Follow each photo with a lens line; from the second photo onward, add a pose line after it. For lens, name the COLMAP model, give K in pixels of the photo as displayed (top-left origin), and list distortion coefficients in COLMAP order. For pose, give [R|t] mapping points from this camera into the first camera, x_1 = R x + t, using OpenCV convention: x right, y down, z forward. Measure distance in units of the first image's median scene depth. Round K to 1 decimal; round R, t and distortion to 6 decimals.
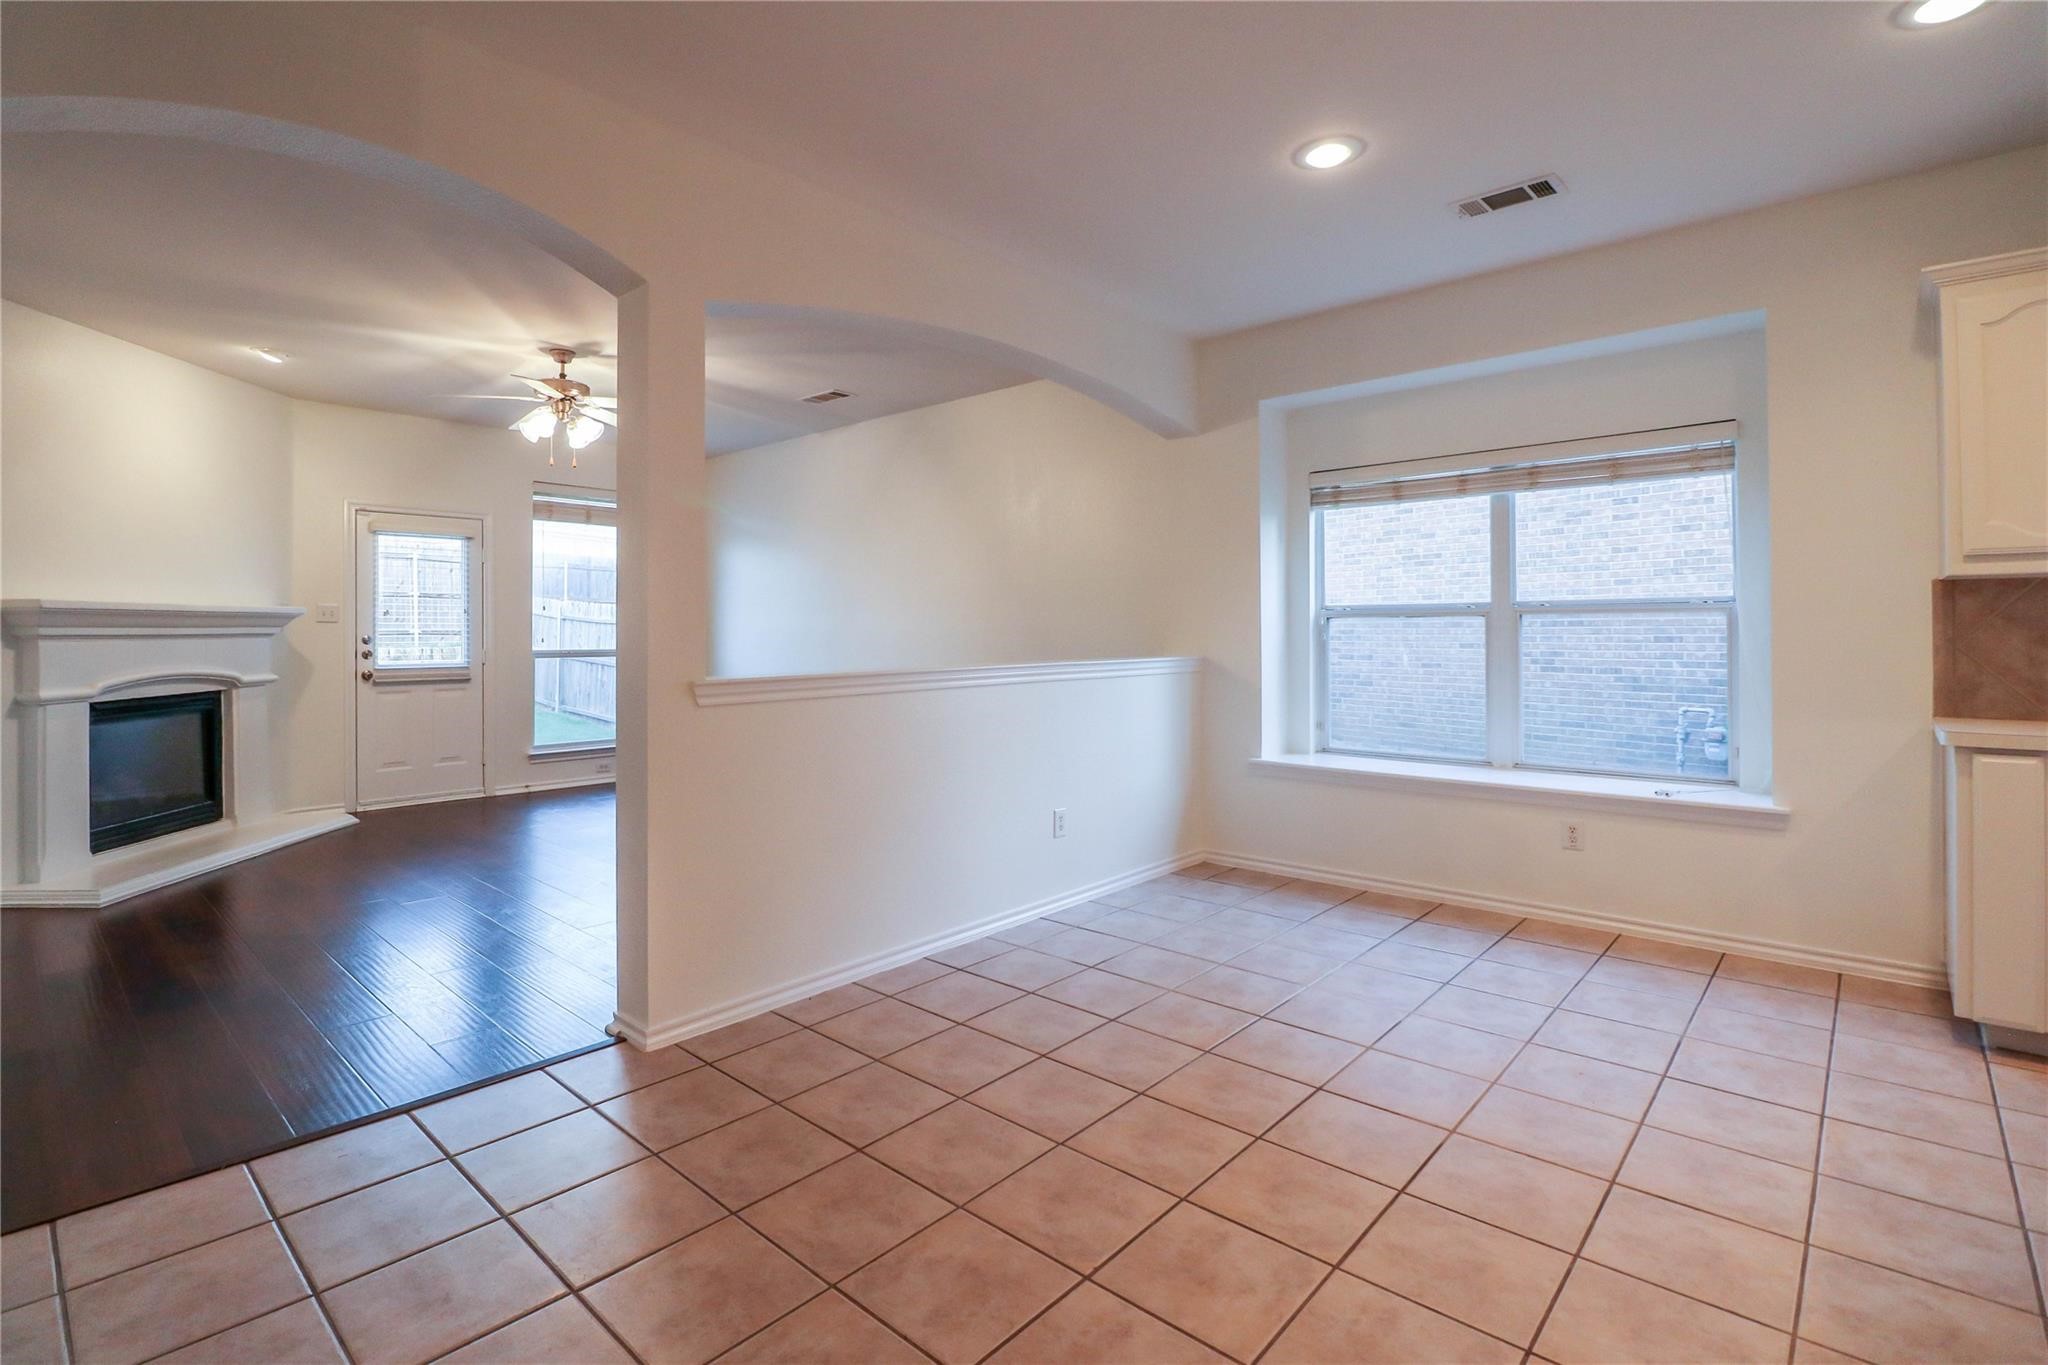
lens RADIAL K [[965.7, 0, 996.9], [0, 965.7, 618.9], [0, 0, 1]] dist [0.000111, -0.012074]
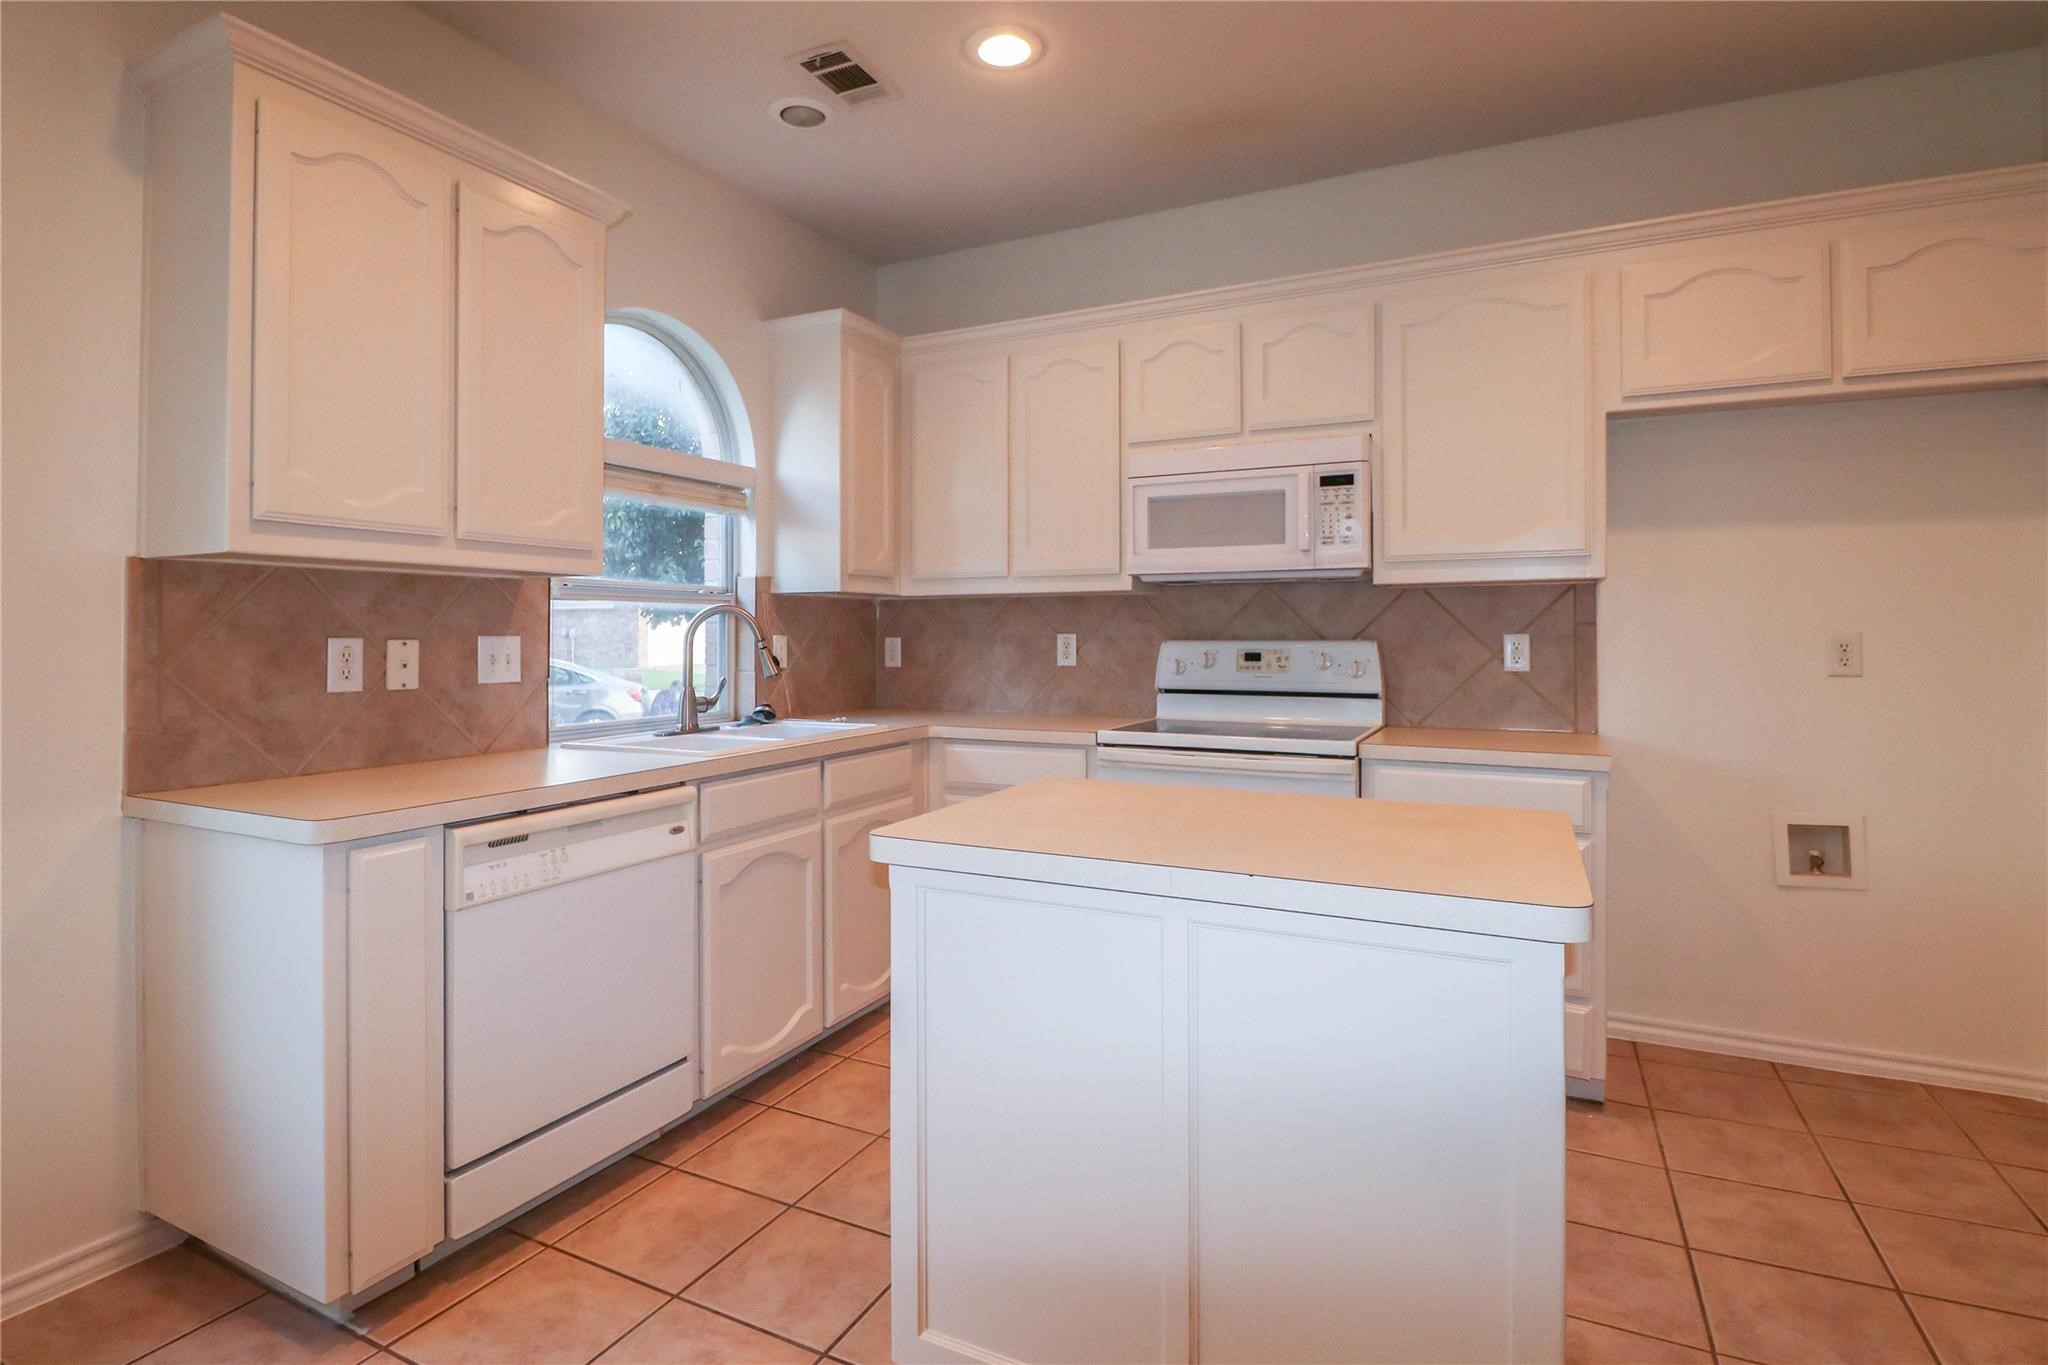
lens RADIAL K [[1025.9, 0, 991.9], [0, 1025.9, 631.7], [0, 0, 1]] dist [-0.005737, -0.001316]
pose [[-0.269055, 0.010638, 0.963066, 0.138763], [-0.010085, 0.999853, -0.013862, 0.004133], [-0.963072, -0.013442, -0.268908, 0.371995]]
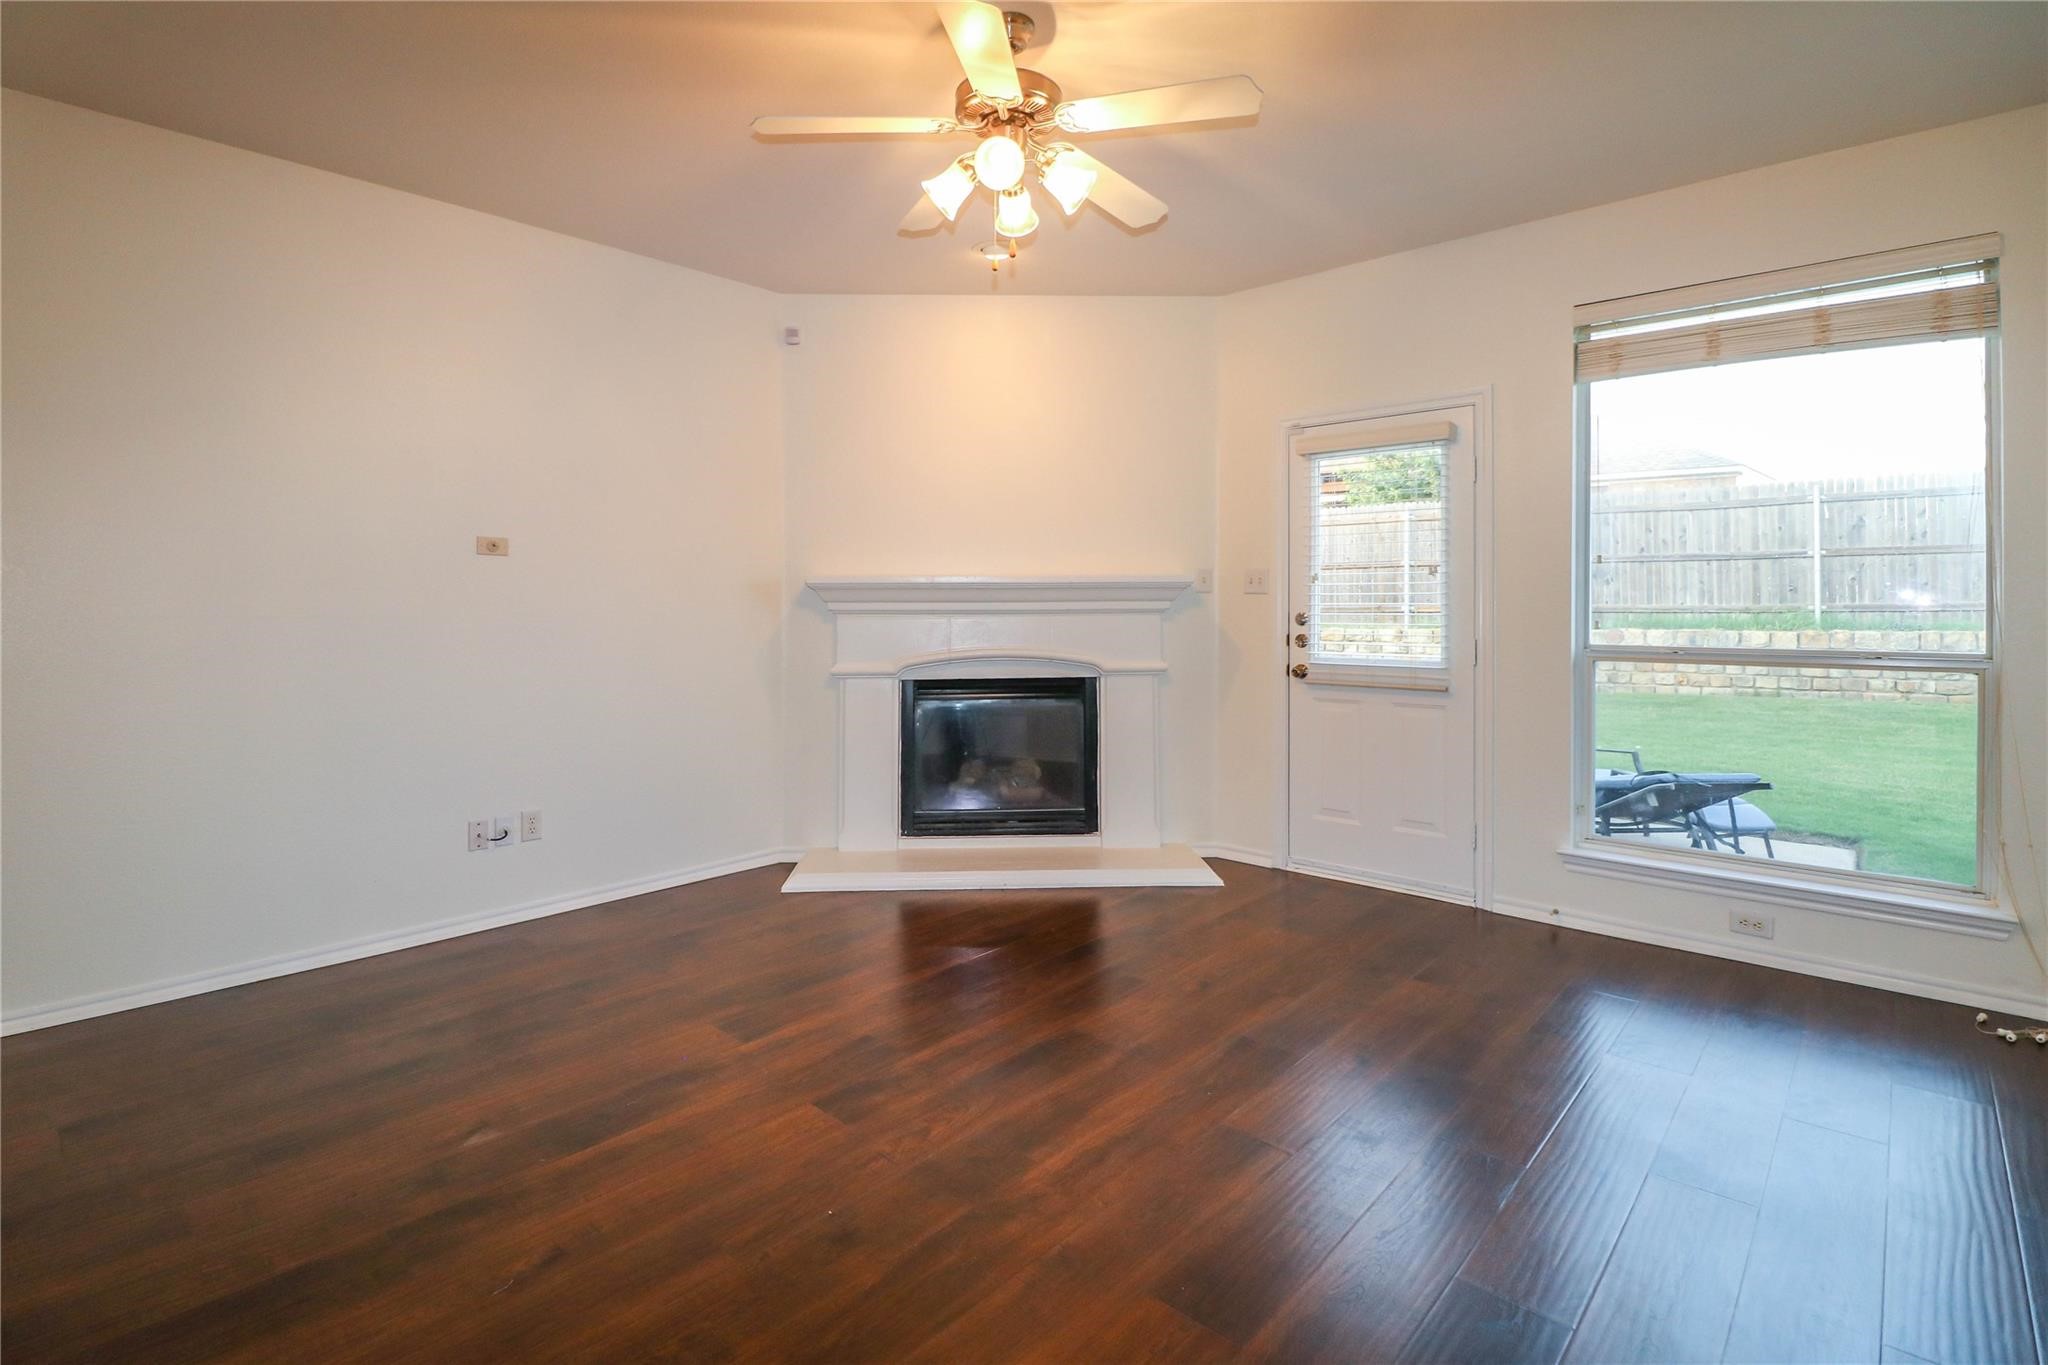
lens RADIAL K [[965.7, 0, 996.9], [0, 965.7, 618.9], [0, 0, 1]] dist [0.000111, -0.012074]
pose [[0.001547, 0.020350, -0.999792, 0.023071], [0.014002, 0.999694, 0.020370, 0.006330], [0.999901, -0.014030, 0.001262, 0.914671]]
